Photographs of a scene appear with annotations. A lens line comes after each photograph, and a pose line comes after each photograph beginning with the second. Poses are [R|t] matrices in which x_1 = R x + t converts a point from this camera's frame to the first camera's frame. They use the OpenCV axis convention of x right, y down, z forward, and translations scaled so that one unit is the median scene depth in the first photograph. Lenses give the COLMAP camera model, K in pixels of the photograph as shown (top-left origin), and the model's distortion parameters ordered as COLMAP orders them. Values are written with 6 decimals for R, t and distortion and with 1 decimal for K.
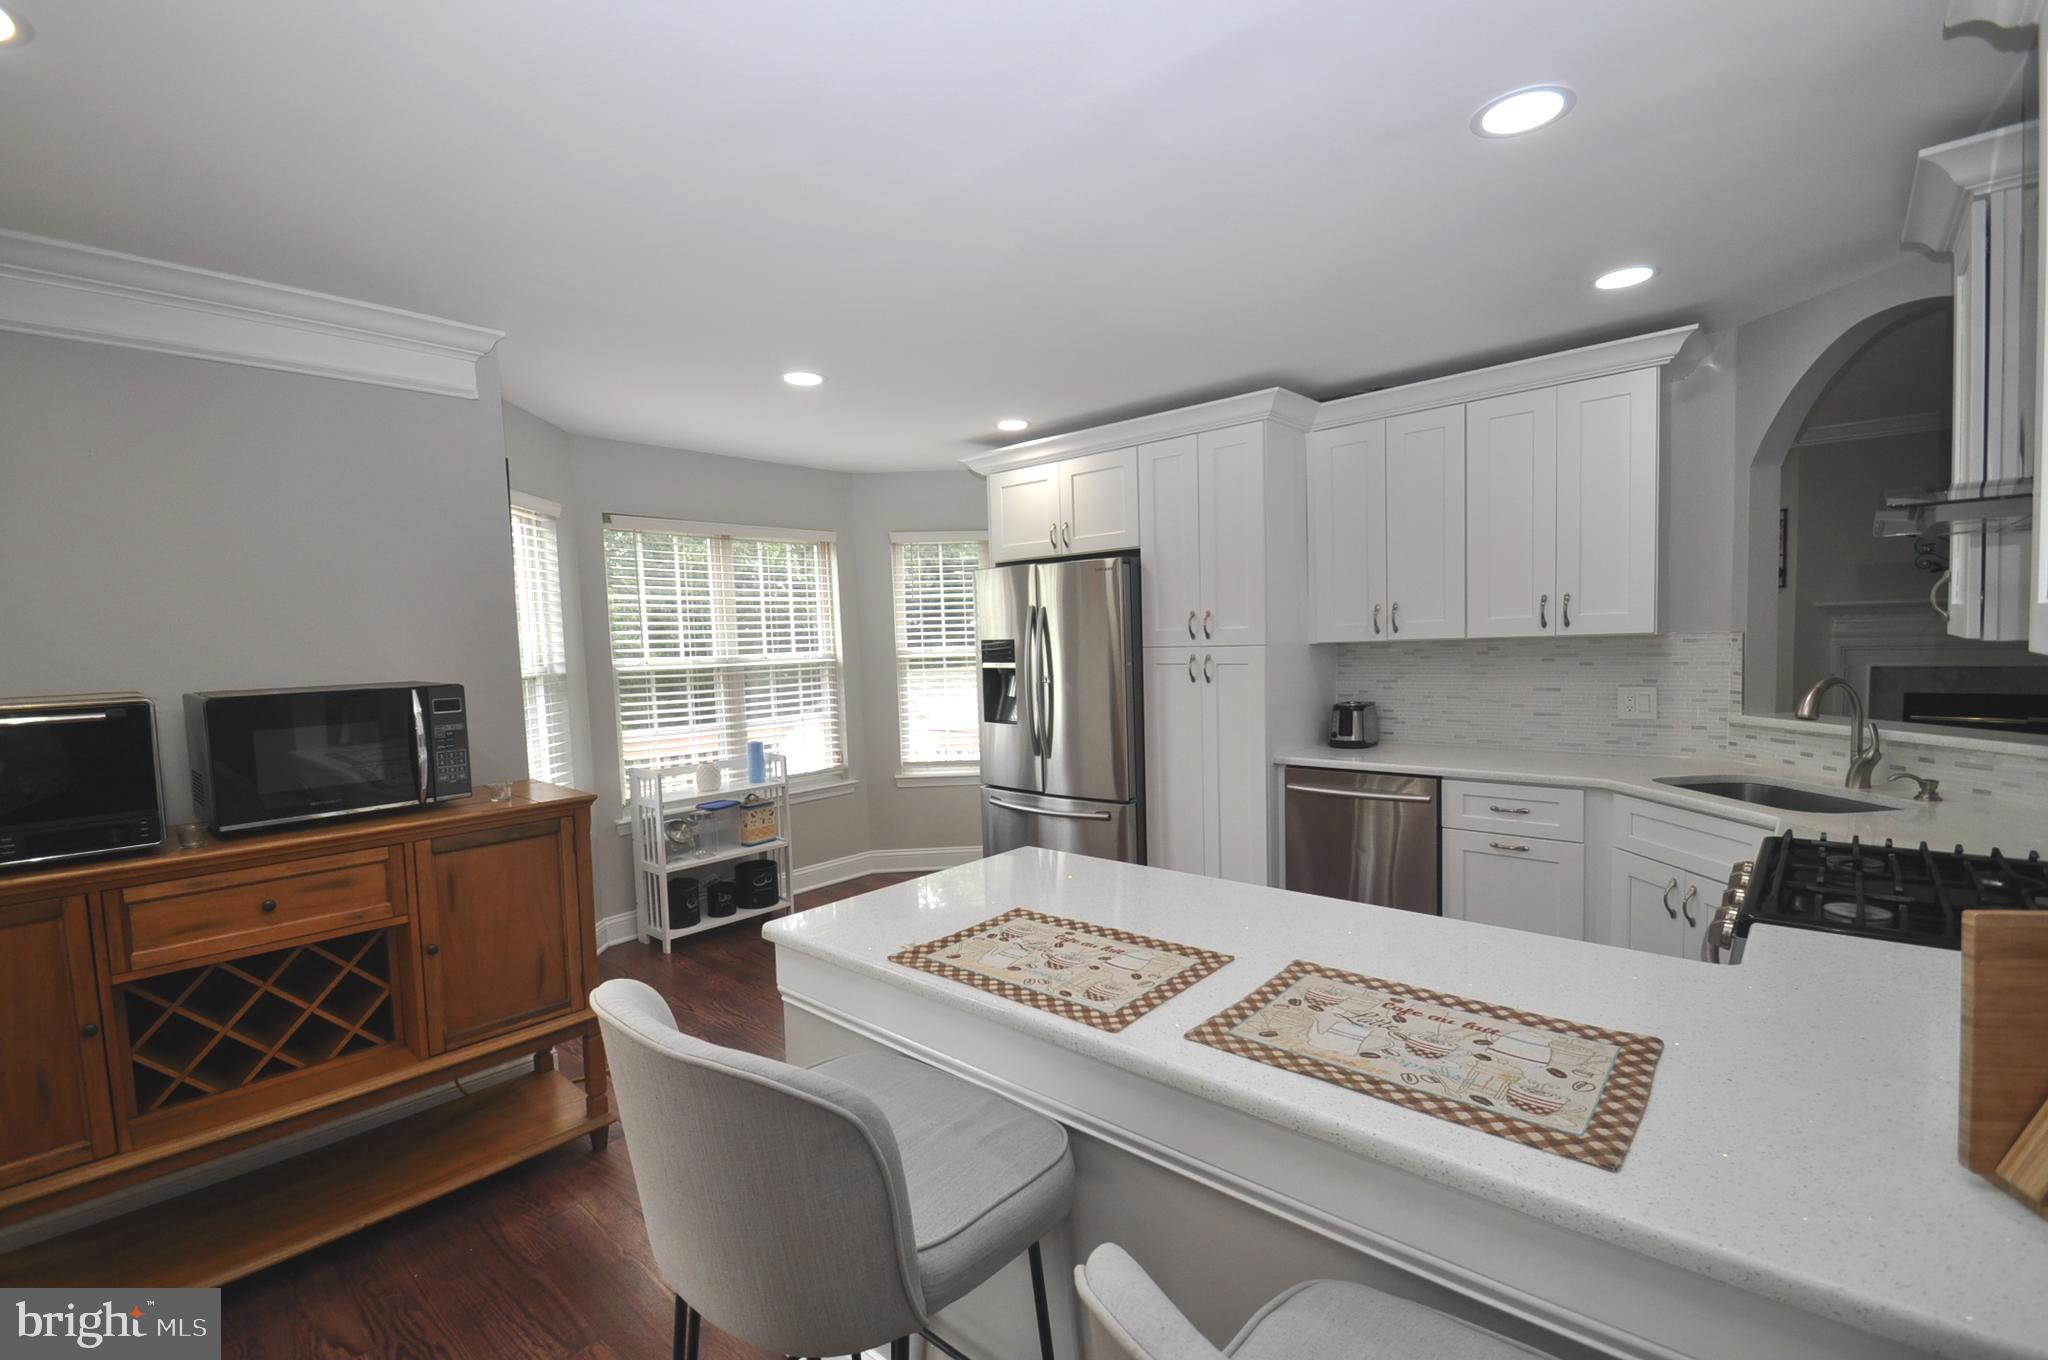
lens RADIAL K [[891.4, 0, 1031.5], [0, 891.4, 710.9], [0, 0, 1]] dist [0.005211, -0.011649]
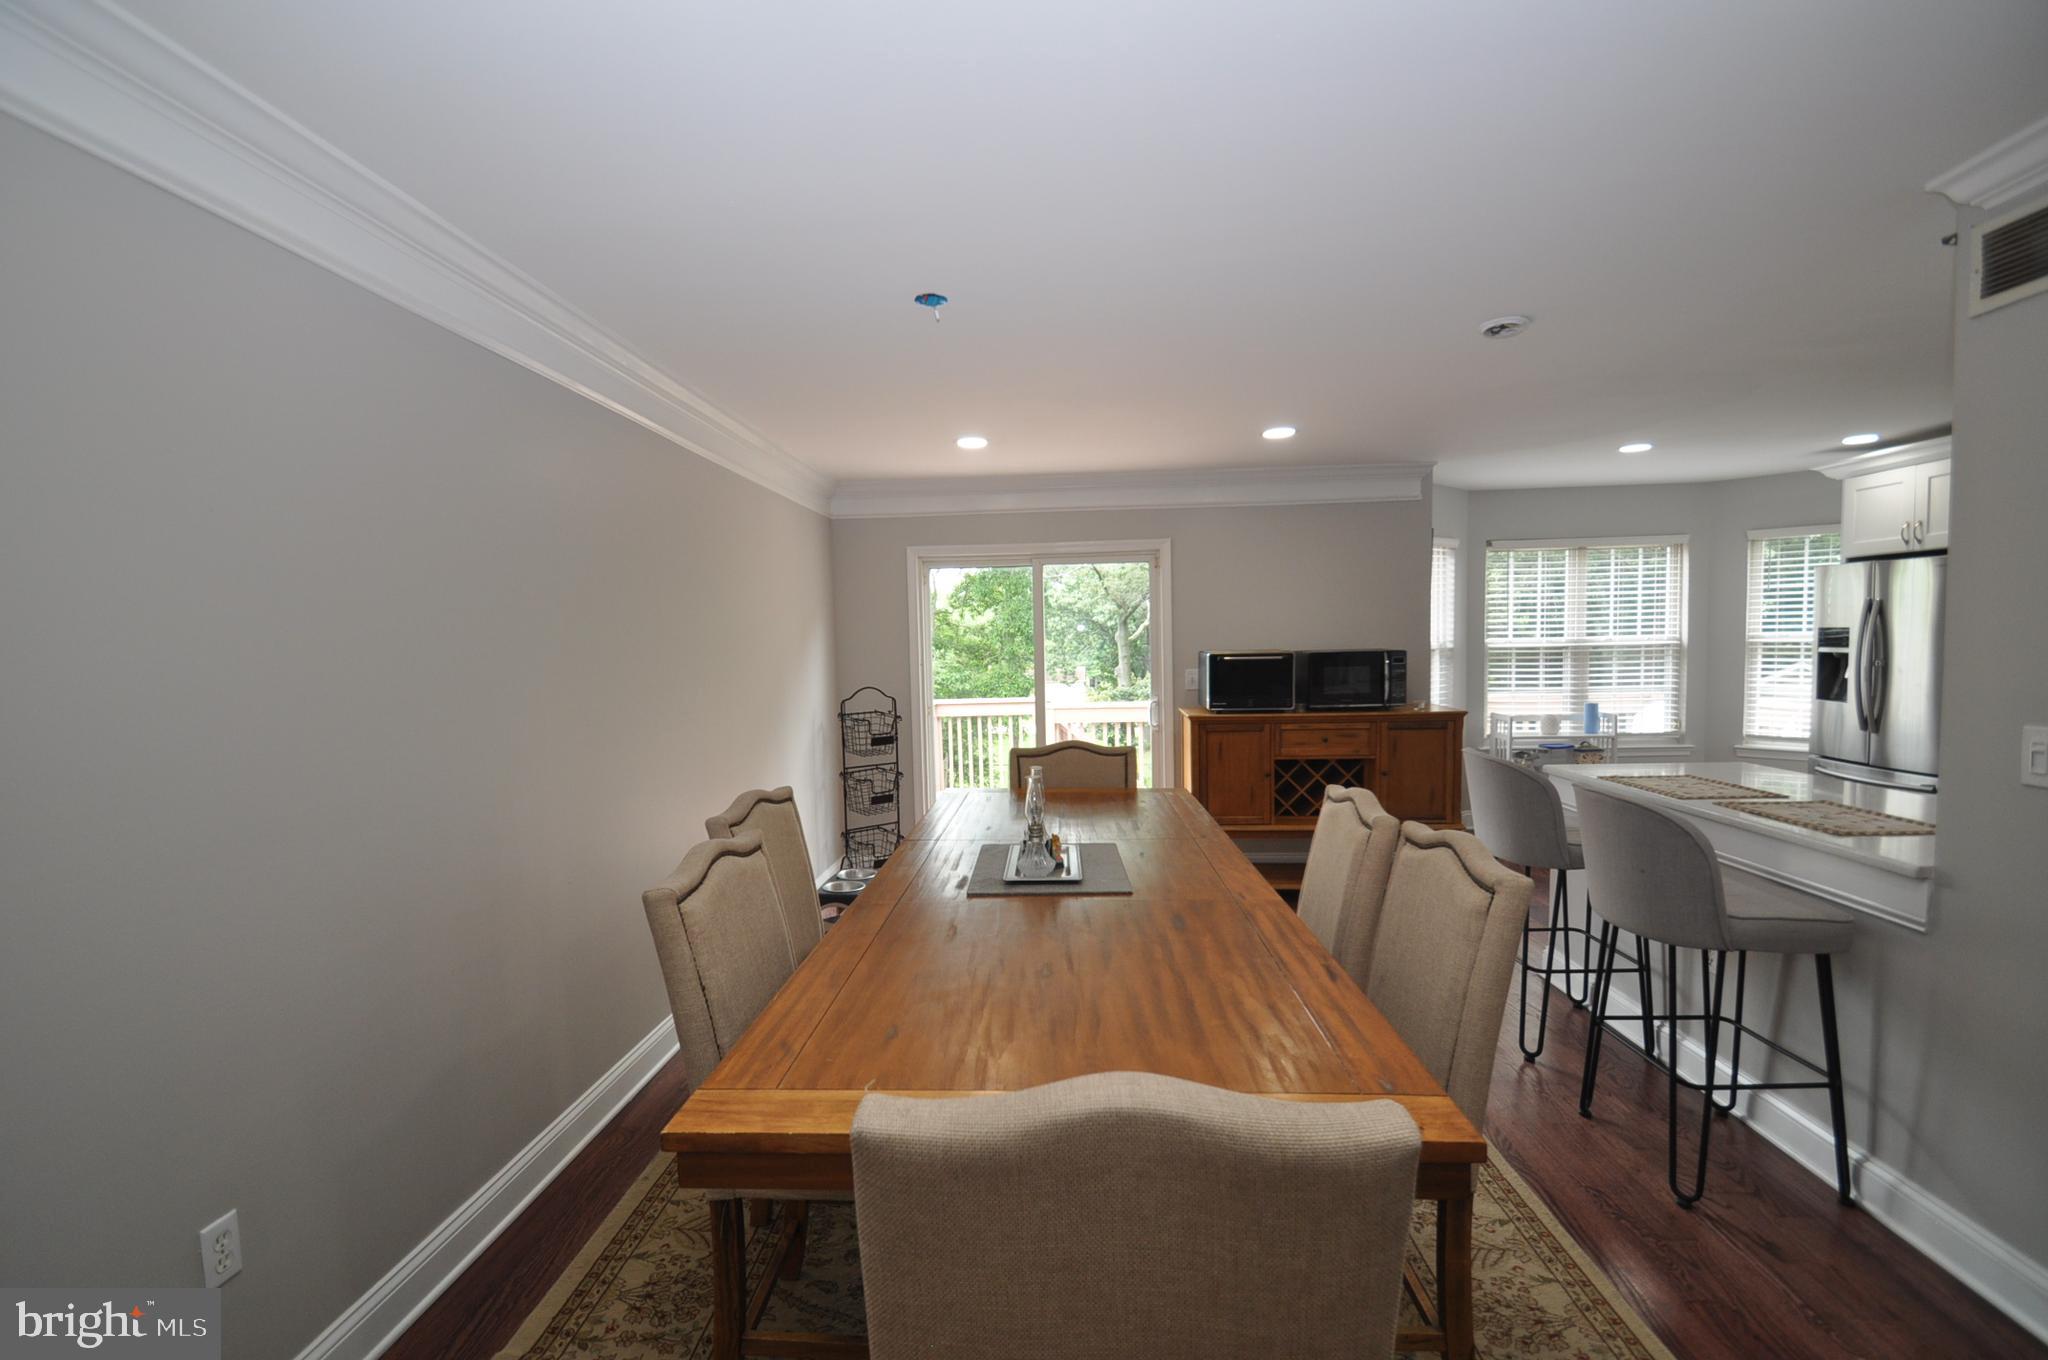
lens RADIAL K [[891.4, 0, 980.6], [0, 891.4, 696.1], [0, 0, 1]] dist [0.005211, -0.011649]
pose [[0.574775, 0.069304, -0.815371, 0.276325], [-0.061503, 0.997248, 0.041408, 0.028855], [0.815997, 0.026347, 0.577456, -0.565835]]
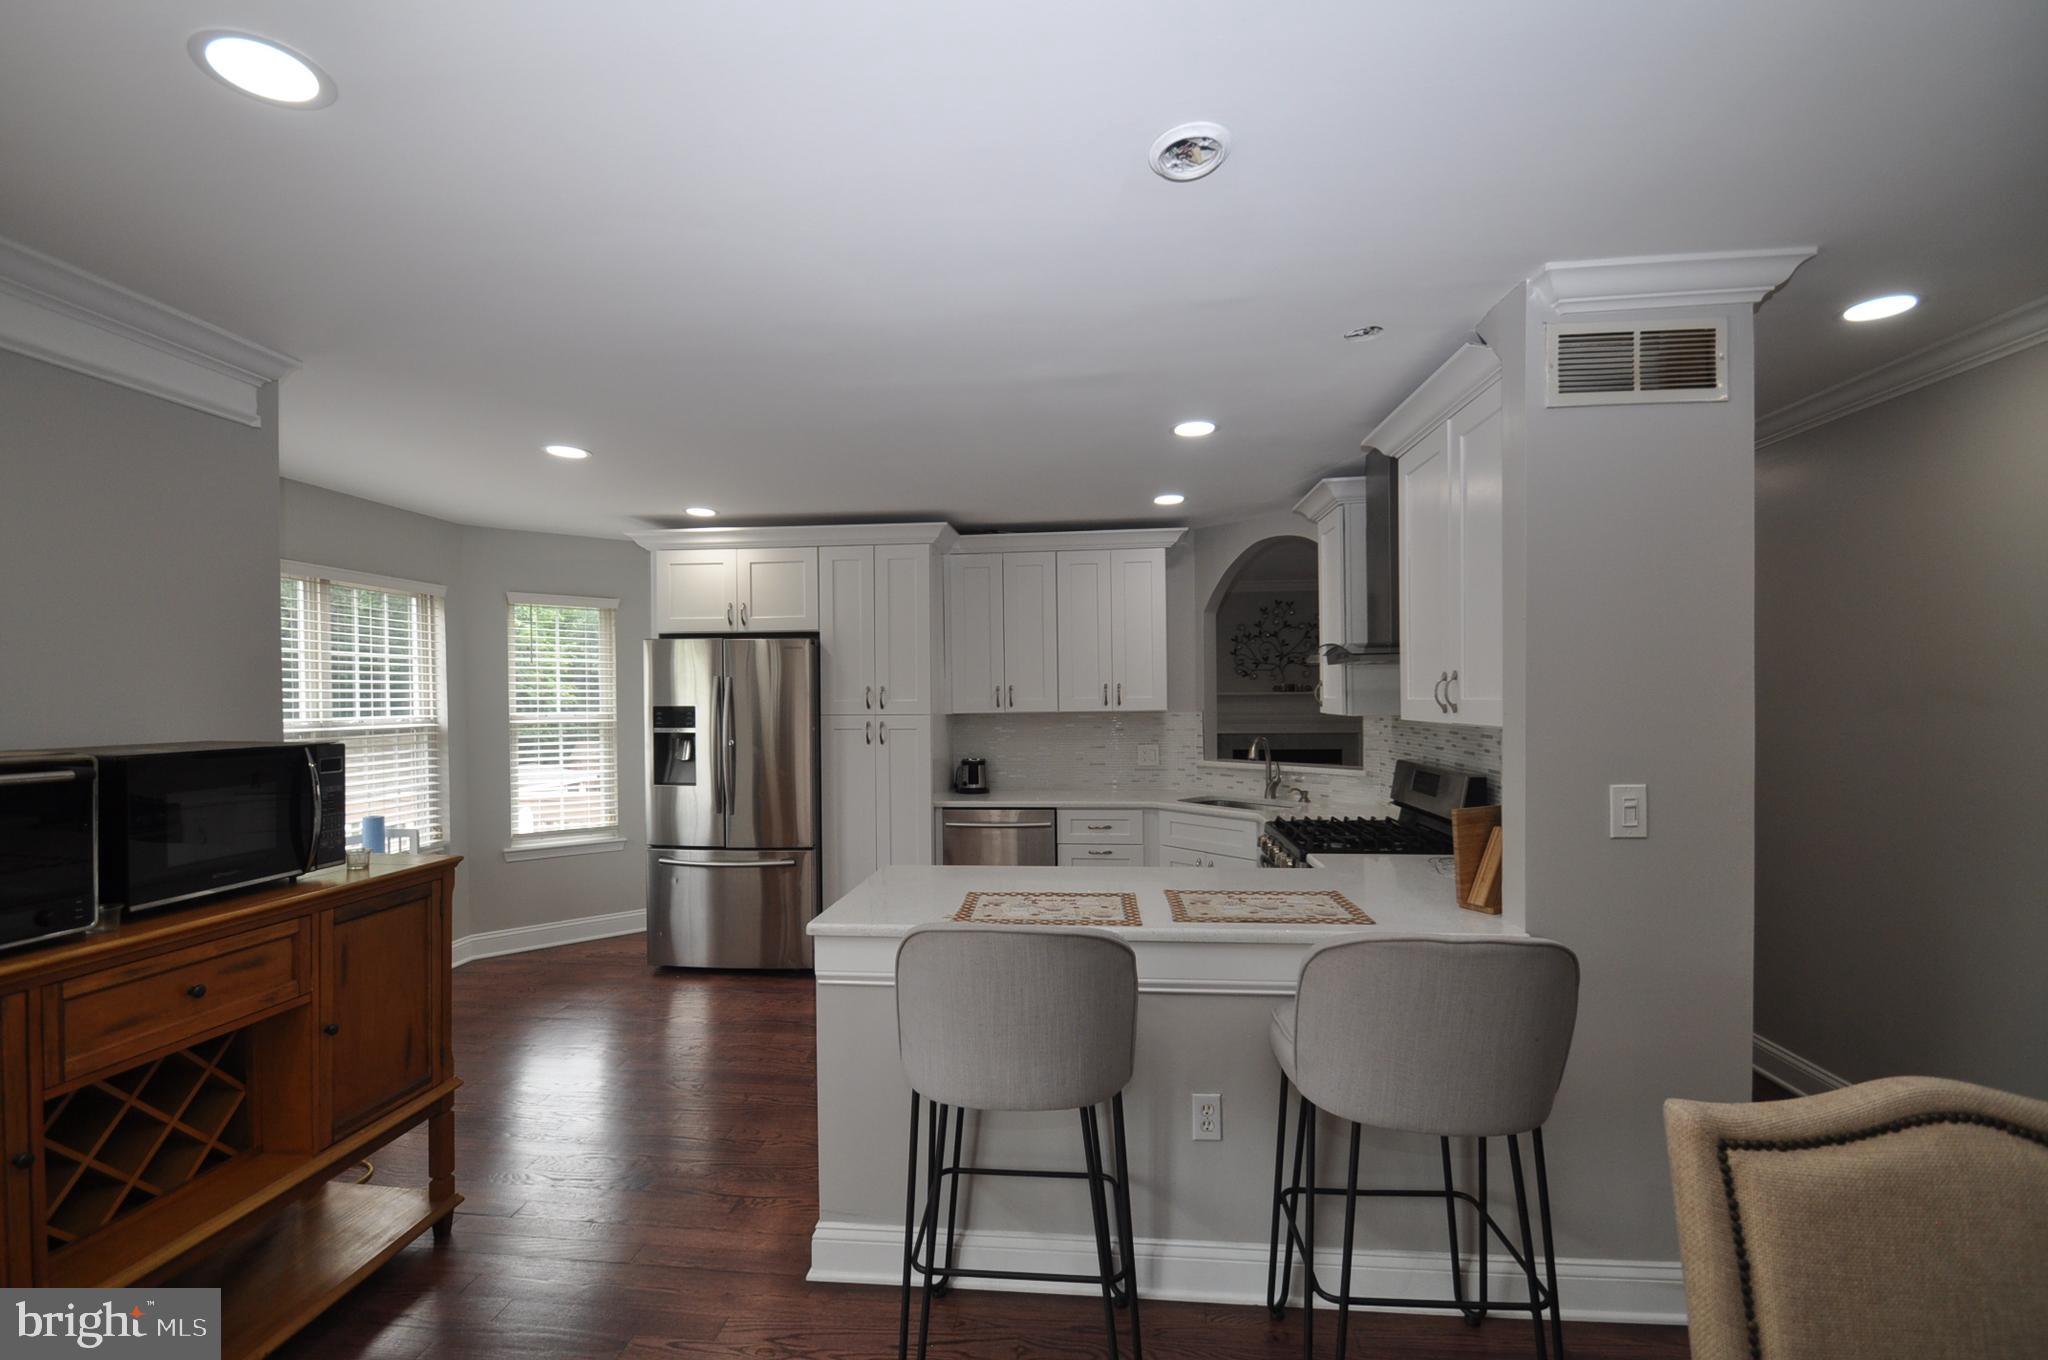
lens RADIAL K [[891.4, 0, 1022.9], [0, 891.4, 715.4], [0, 0, 1]] dist [0.005211, -0.011649]
pose [[0.803672, 0.014013, 0.594908, -0.357596], [0.031418, 0.997329, -0.065936, 0.014917], [-0.594243, 0.071682, 0.801085, -0.100923]]
